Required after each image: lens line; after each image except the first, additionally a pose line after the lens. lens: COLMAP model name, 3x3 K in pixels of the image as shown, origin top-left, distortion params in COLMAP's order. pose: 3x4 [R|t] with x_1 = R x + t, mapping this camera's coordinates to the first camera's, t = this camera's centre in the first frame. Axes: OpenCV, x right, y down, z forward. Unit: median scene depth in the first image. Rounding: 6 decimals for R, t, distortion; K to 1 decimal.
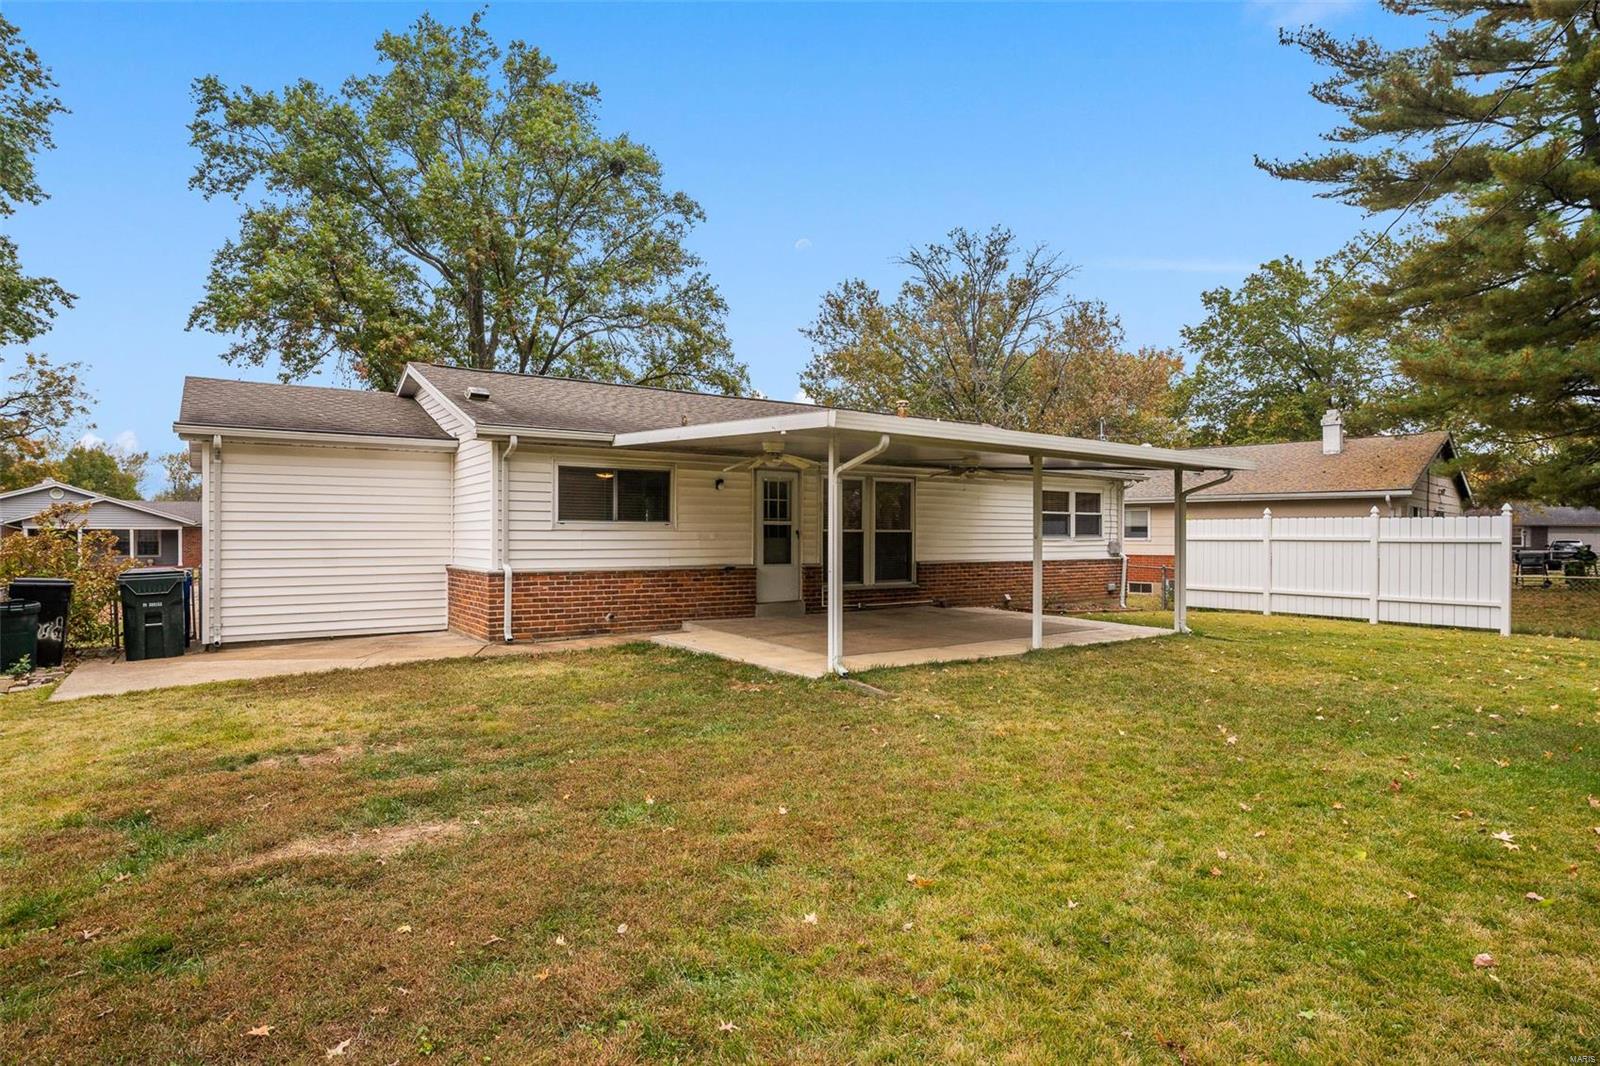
lens RADIAL K [[852.7, 0, 800.0], [0, 852.7, 533.0], [0, 0, 1]] dist [-0.057275, 0.033303]
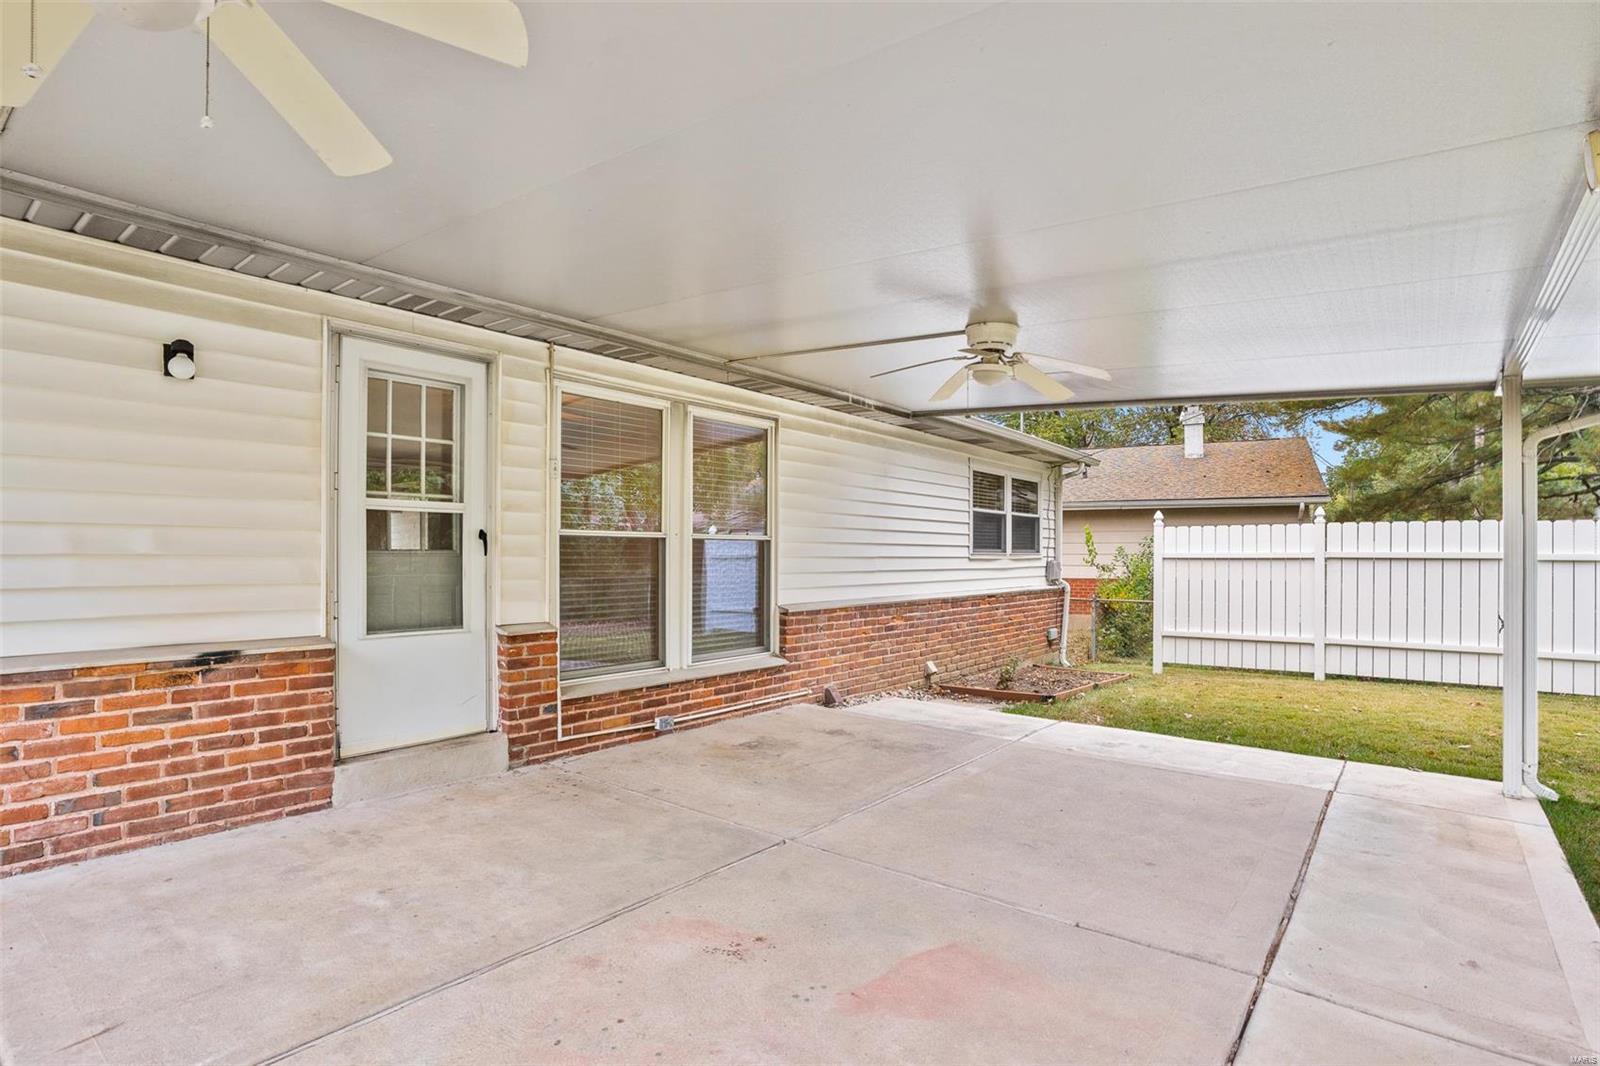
lens RADIAL K [[834.6, 0, 798.2], [0, 834.6, 556.7], [0, 0, 1]] dist [-0.066969, 0.036271]
pose [[0.959669, -0.000867, 0.281132, 0.022442], [0.000093, 0.999996, 0.002769, 0.006389], [-0.281133, -0.002631, 0.959665, 0.575247]]
